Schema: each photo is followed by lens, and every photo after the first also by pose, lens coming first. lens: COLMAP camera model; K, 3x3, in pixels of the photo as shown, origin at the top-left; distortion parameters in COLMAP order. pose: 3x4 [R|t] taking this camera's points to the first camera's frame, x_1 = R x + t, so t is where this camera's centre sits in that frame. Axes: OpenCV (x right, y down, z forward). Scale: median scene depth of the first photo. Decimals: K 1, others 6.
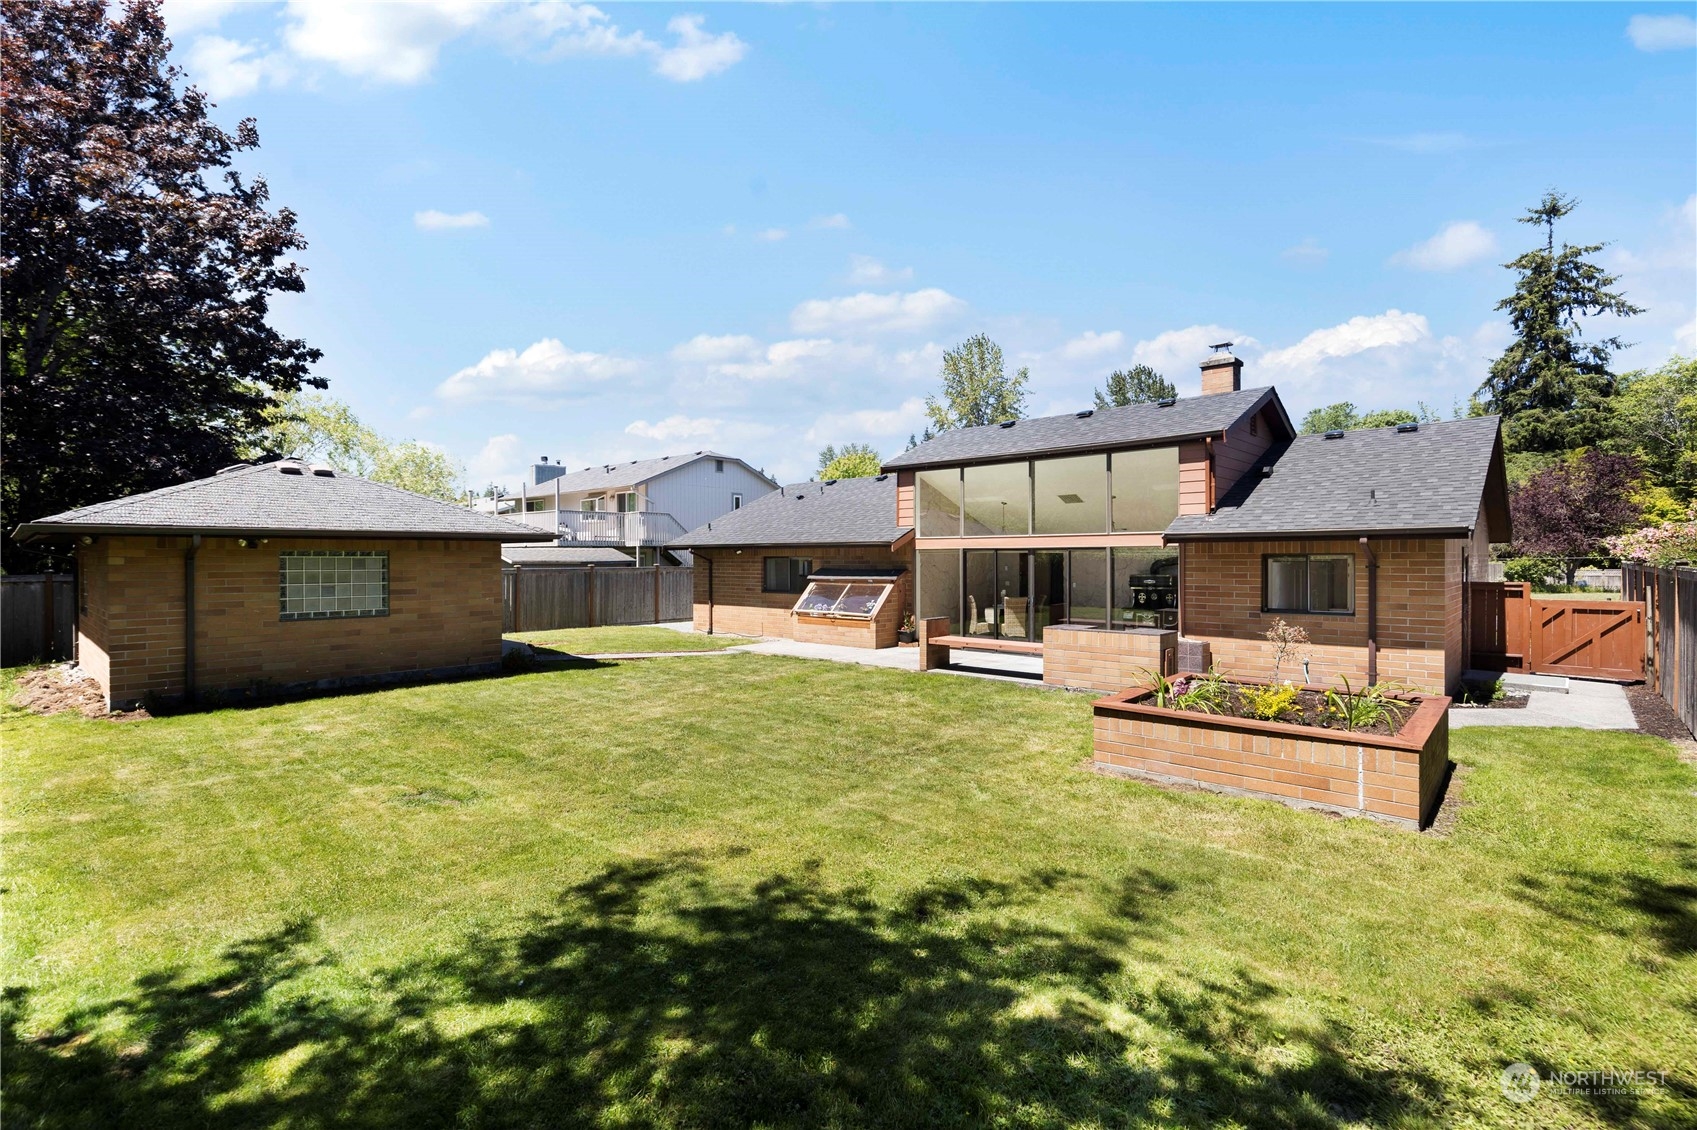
lens RADIAL K [[771.7, 0, 849.5], [0, 771.7, 561.6], [0, 0, 1]] dist [0.009512, -0.000996]
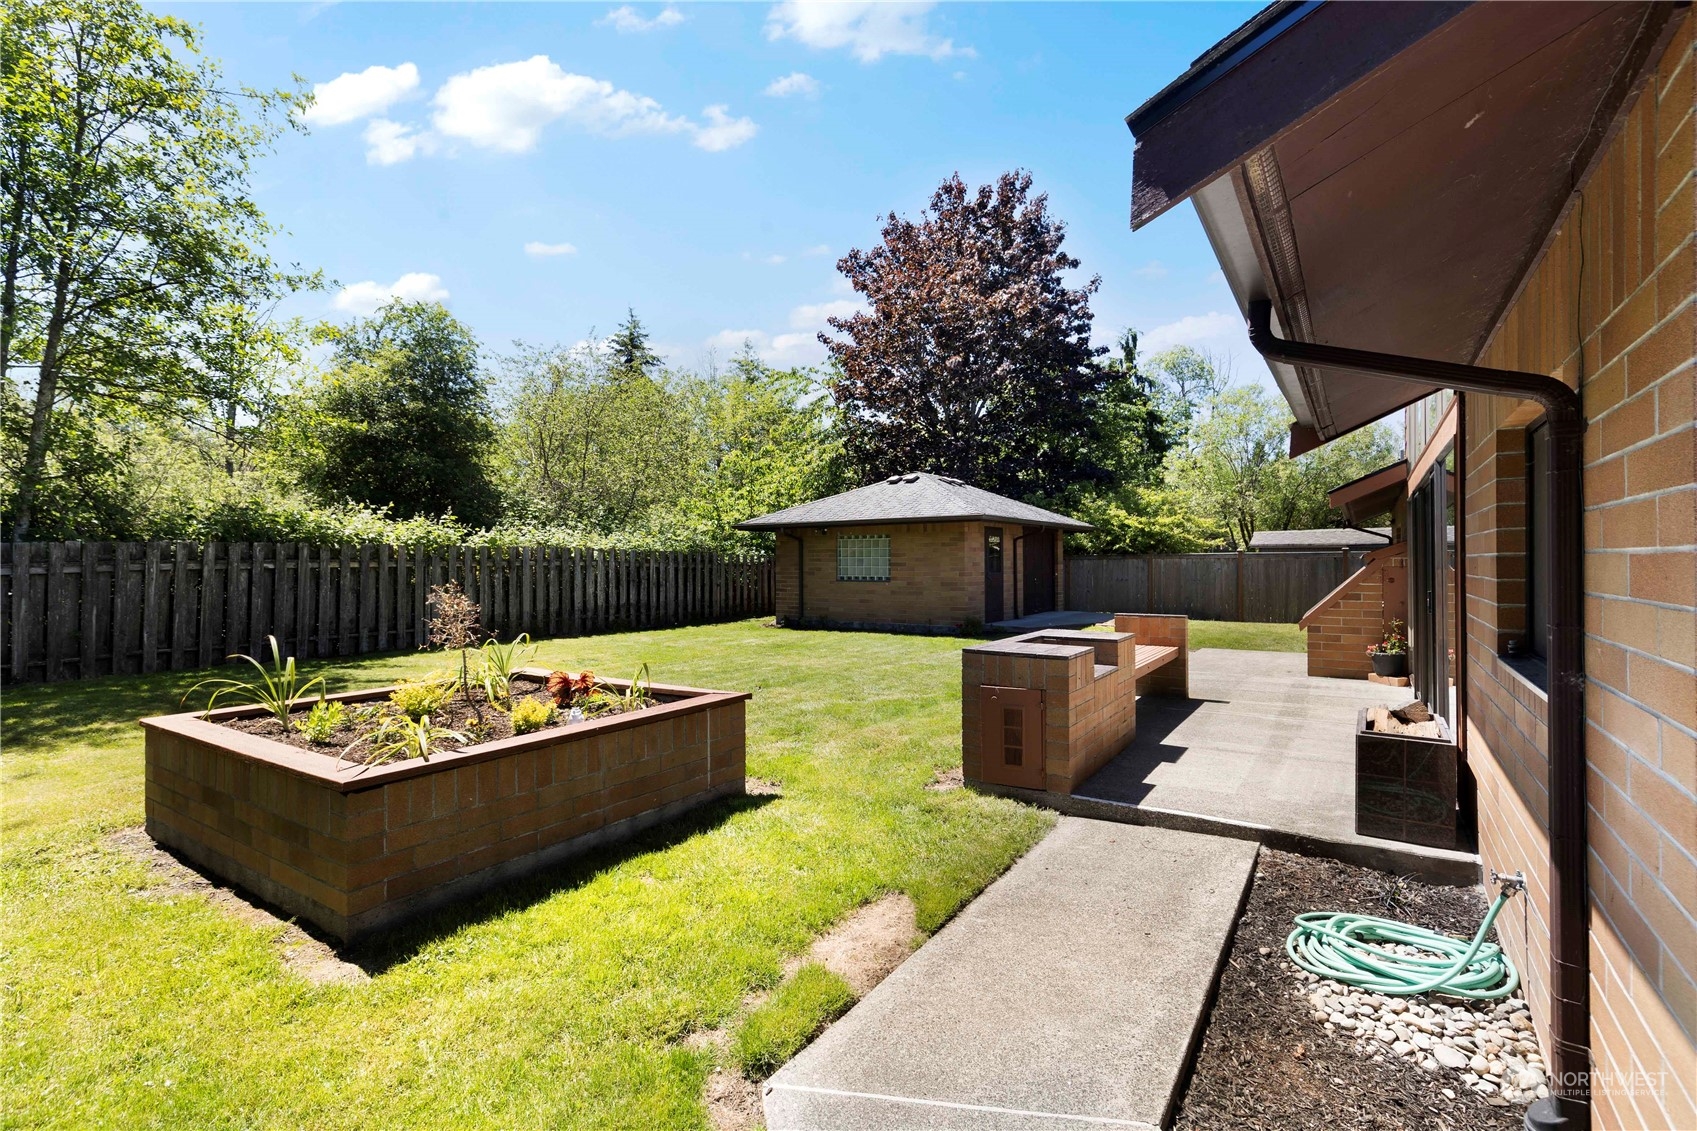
lens RADIAL K [[774.5, 0, 846.6], [0, 774.5, 561.6], [0, 0, 1]] dist [0.009881, -0.002041]
pose [[0.141405, 0.002139, -0.989950, 0.681994], [-0.001116, 0.999997, 0.002002, 0.029559], [0.989951, 0.000821, 0.141407, 0.669989]]
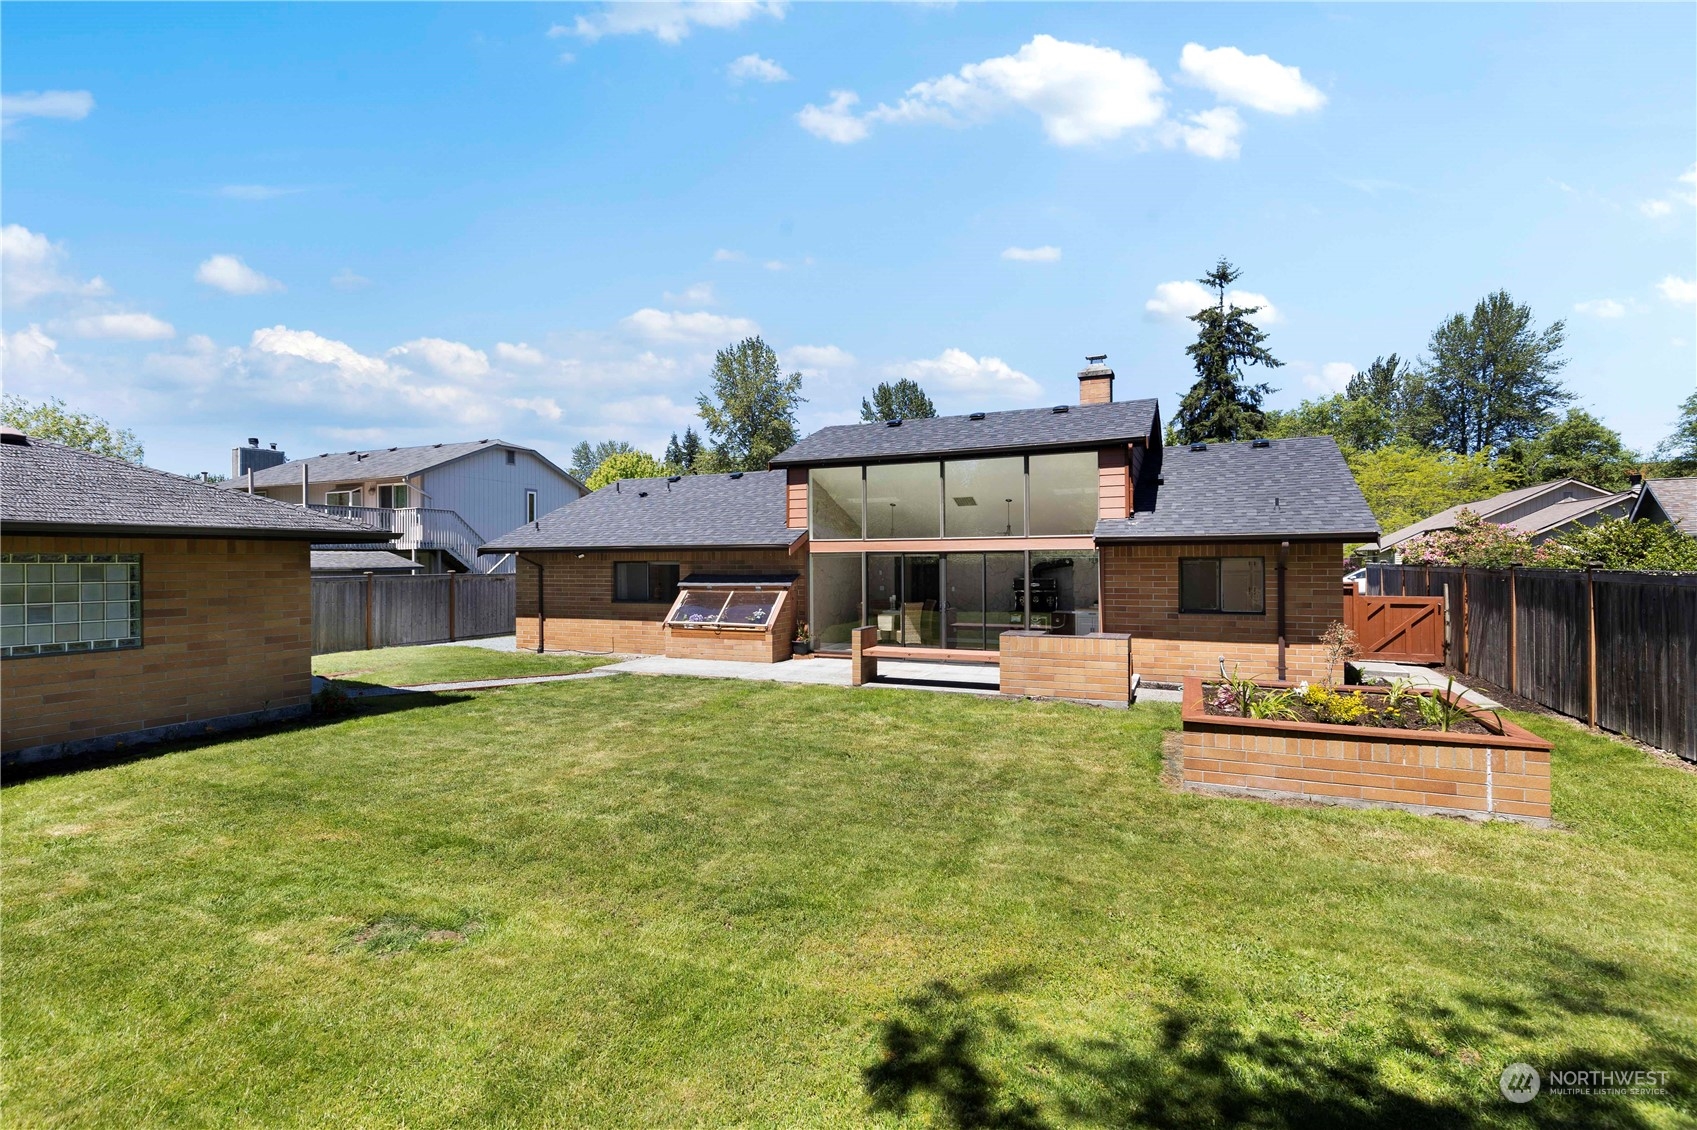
lens RADIAL K [[774.5, 0, 846.6], [0, 774.5, 561.1], [0, 0, 1]] dist [0.009881, -0.002041]
pose [[0.951617, -0.002781, 0.307273, -0.191026], [0.004717, 0.999973, -0.005558, -0.000684], [-0.307249, 0.006738, 0.951605, 0.128980]]
